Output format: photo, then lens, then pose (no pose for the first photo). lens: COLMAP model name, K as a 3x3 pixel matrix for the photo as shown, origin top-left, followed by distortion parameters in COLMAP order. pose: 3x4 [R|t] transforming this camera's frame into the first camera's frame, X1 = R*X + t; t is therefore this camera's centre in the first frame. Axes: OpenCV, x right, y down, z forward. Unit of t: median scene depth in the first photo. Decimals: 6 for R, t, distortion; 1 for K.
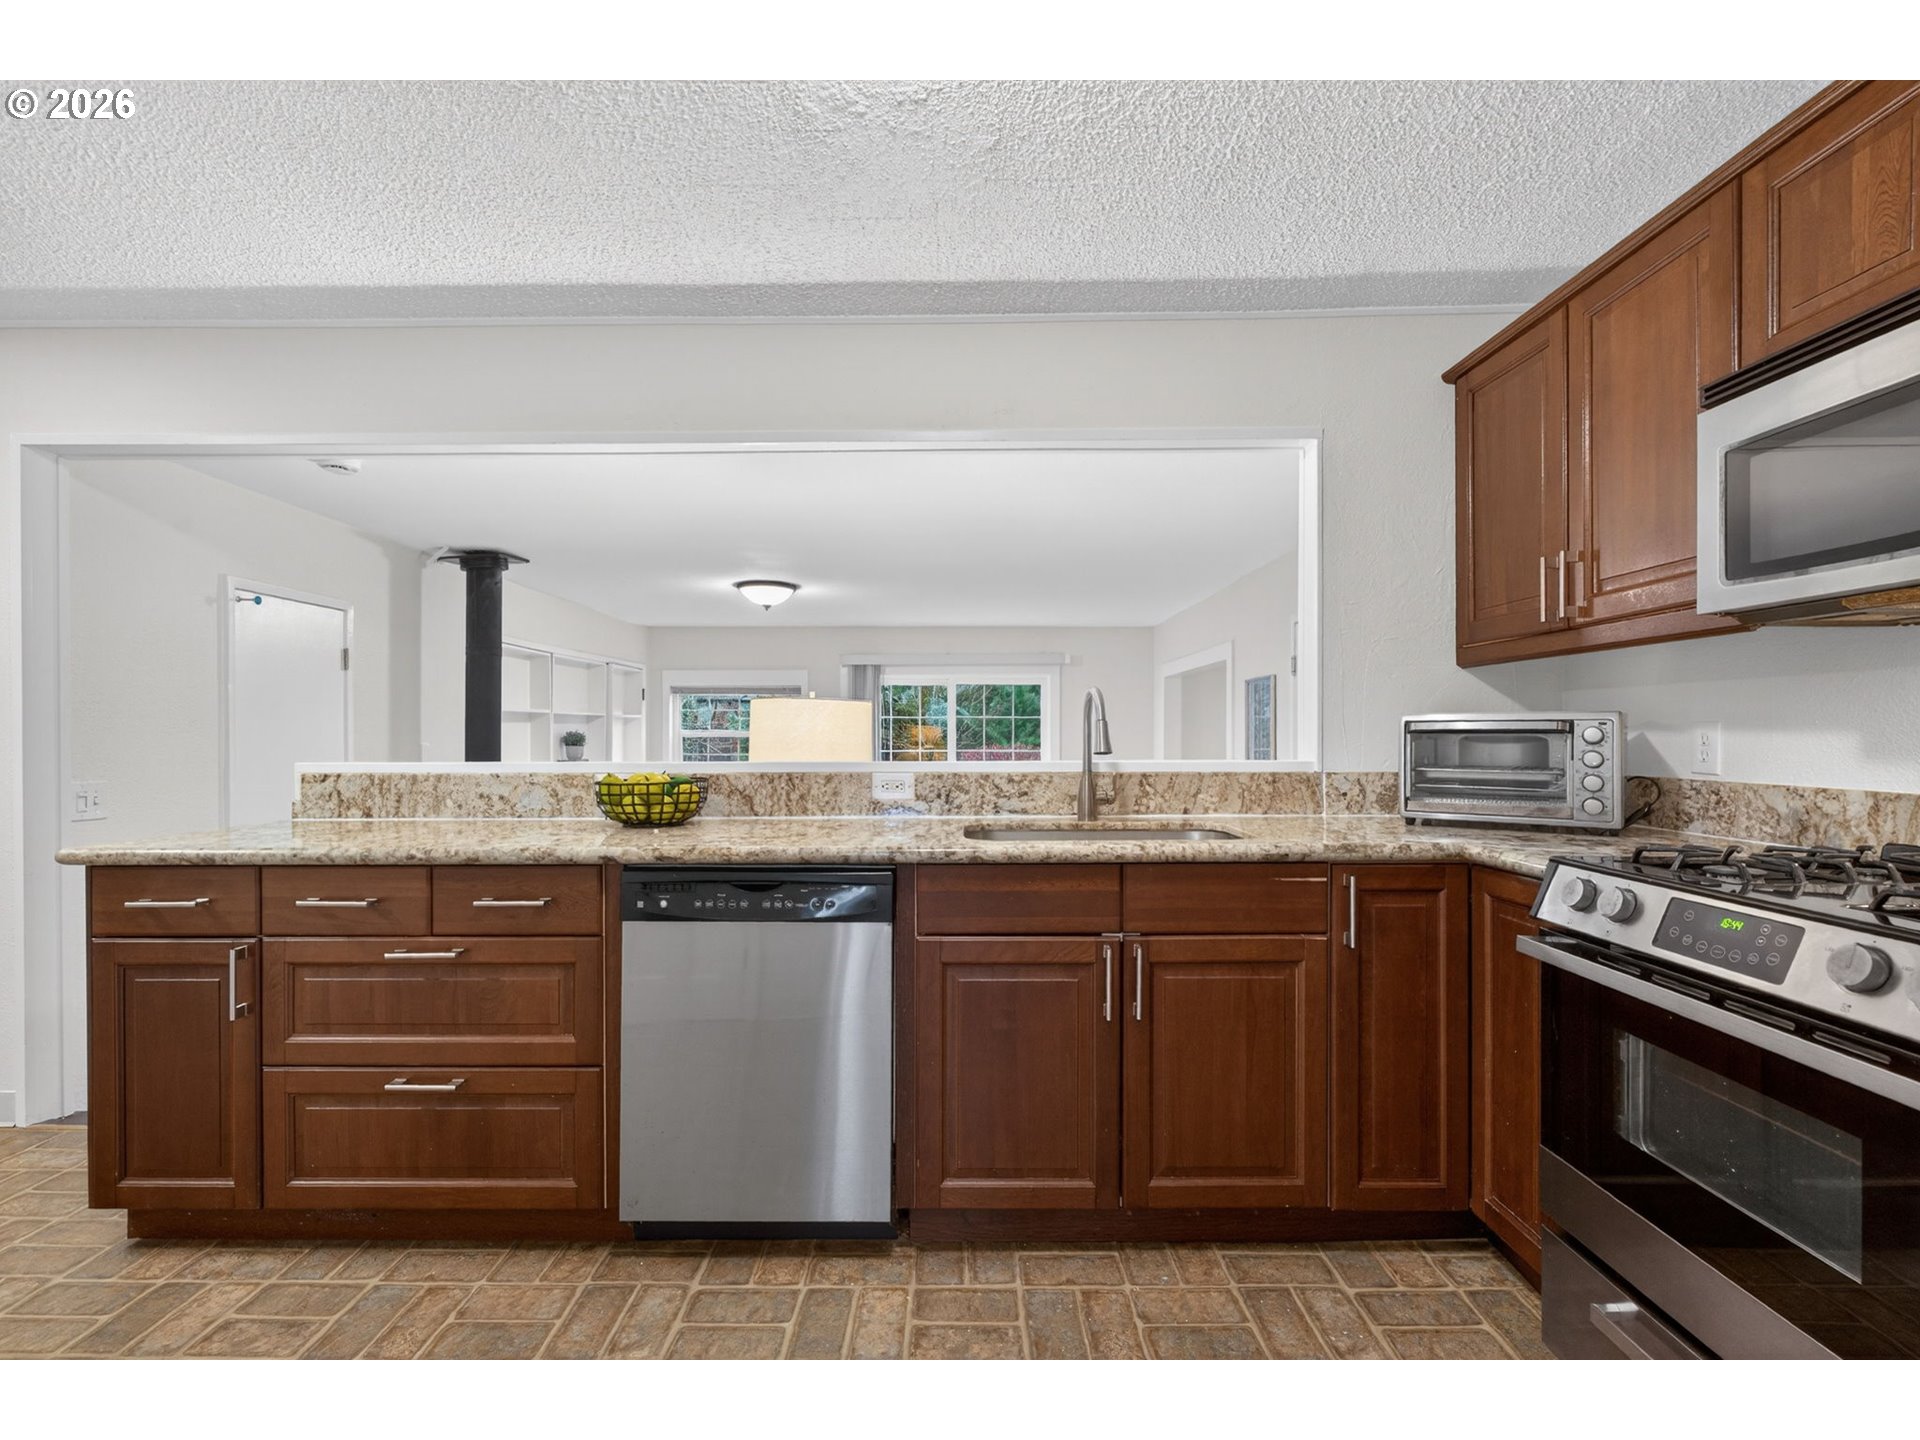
lens RADIAL K [[878.2, 0, 953.7], [0, 878.2, 738.9], [0, 0, 1]] dist [-0.001369, 0.000493]
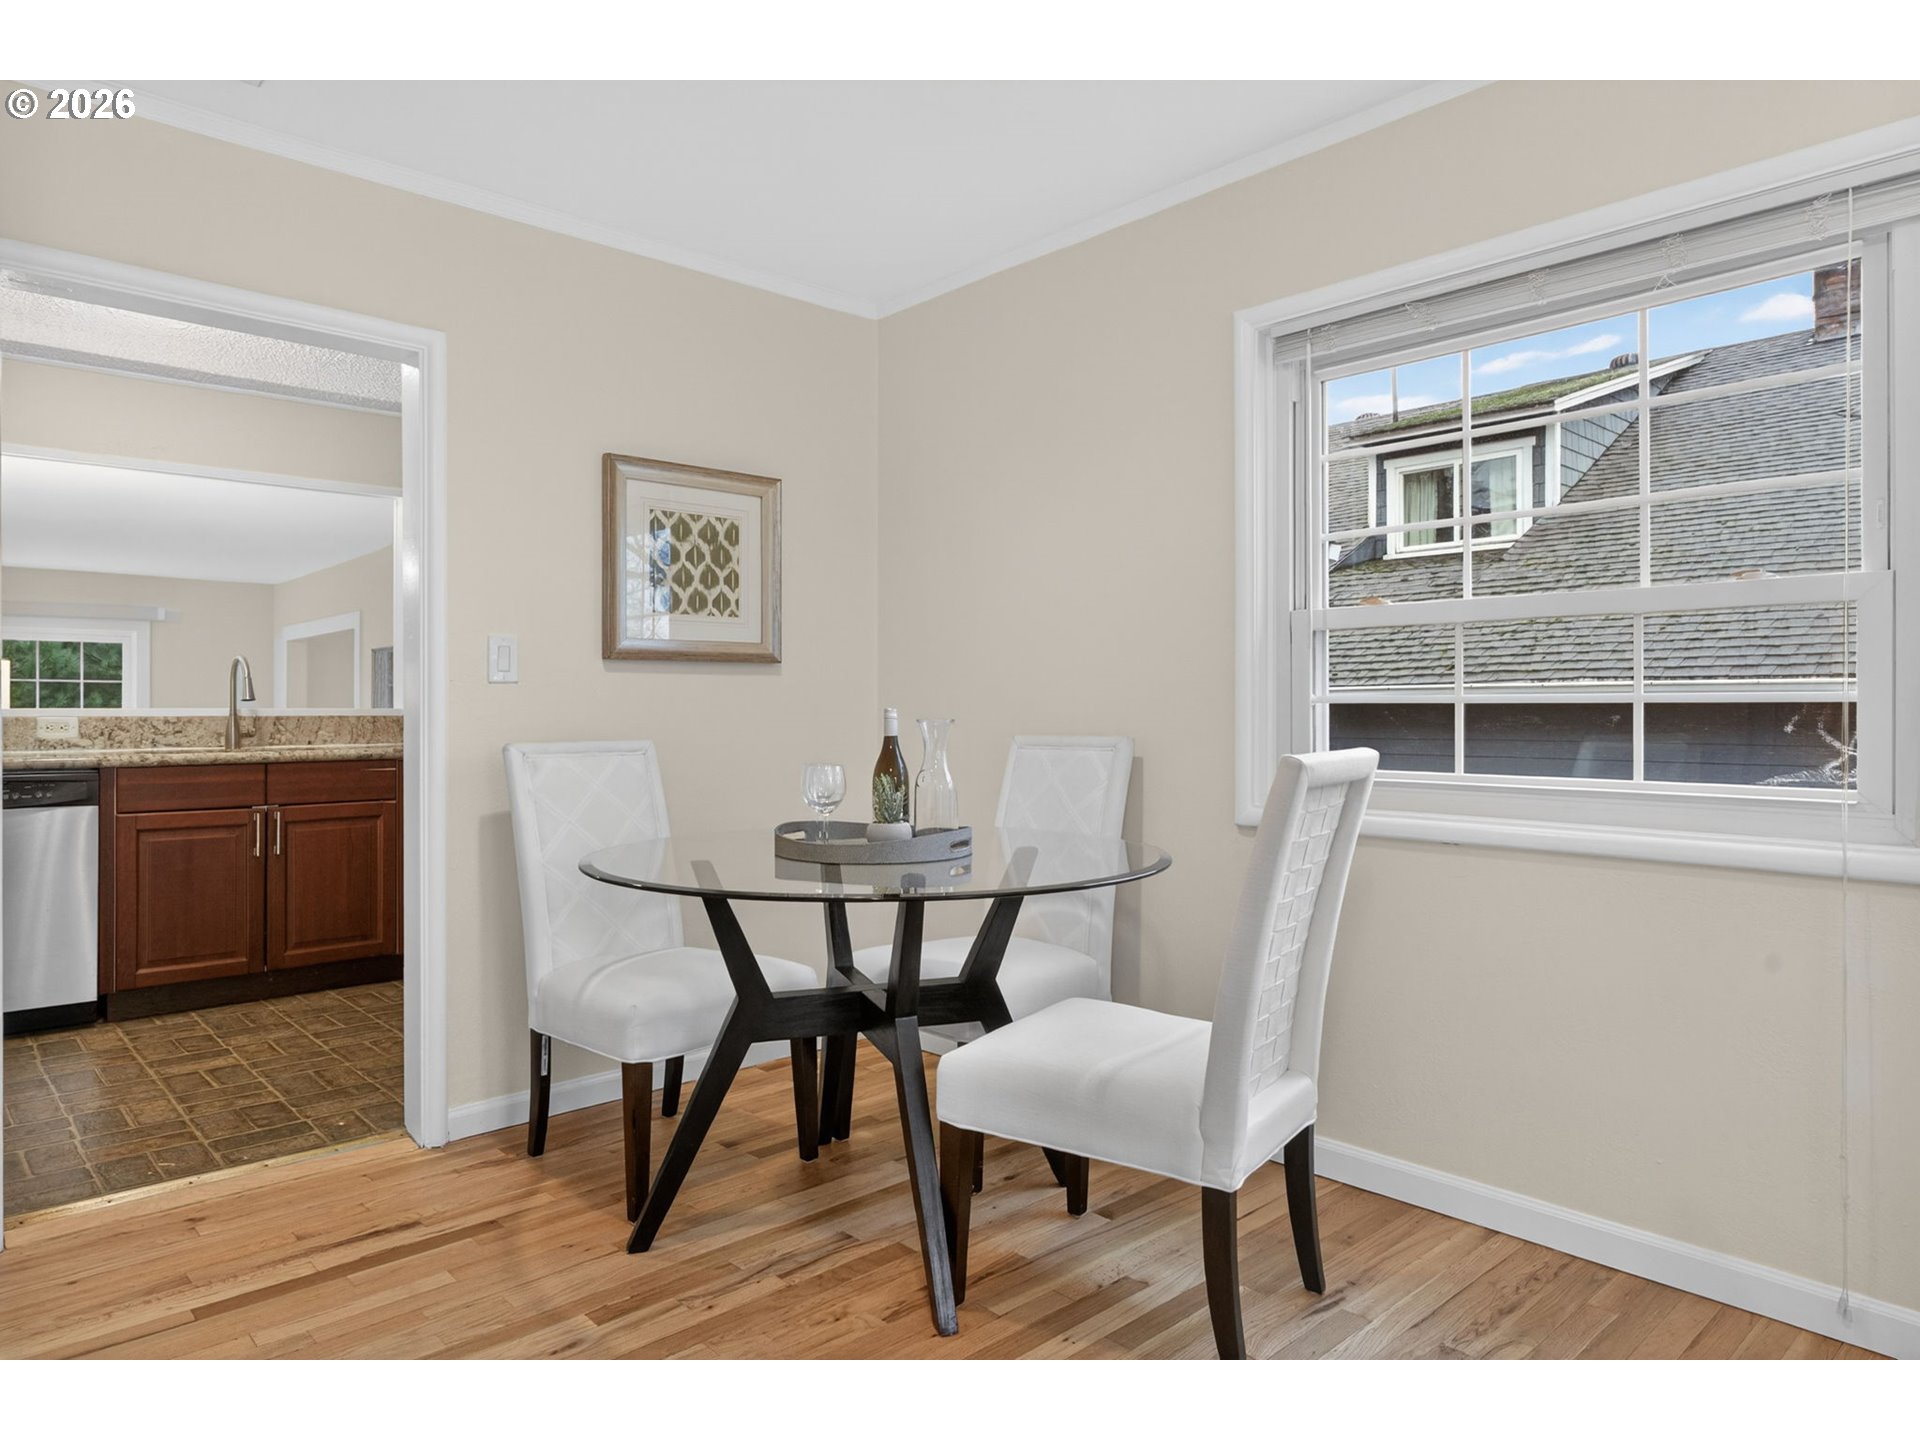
lens RADIAL K [[1188.2, 0, 962.7], [0, 1188.2, 704.2], [0, 0, 1]] dist [0.002131, -0.001025]
pose [[0.726401, 0.003463, 0.687262, -0.316865], [0.006702, 0.999904, -0.012122, 0.051858], [-0.687238, 0.013411, 0.726308, -1.228361]]
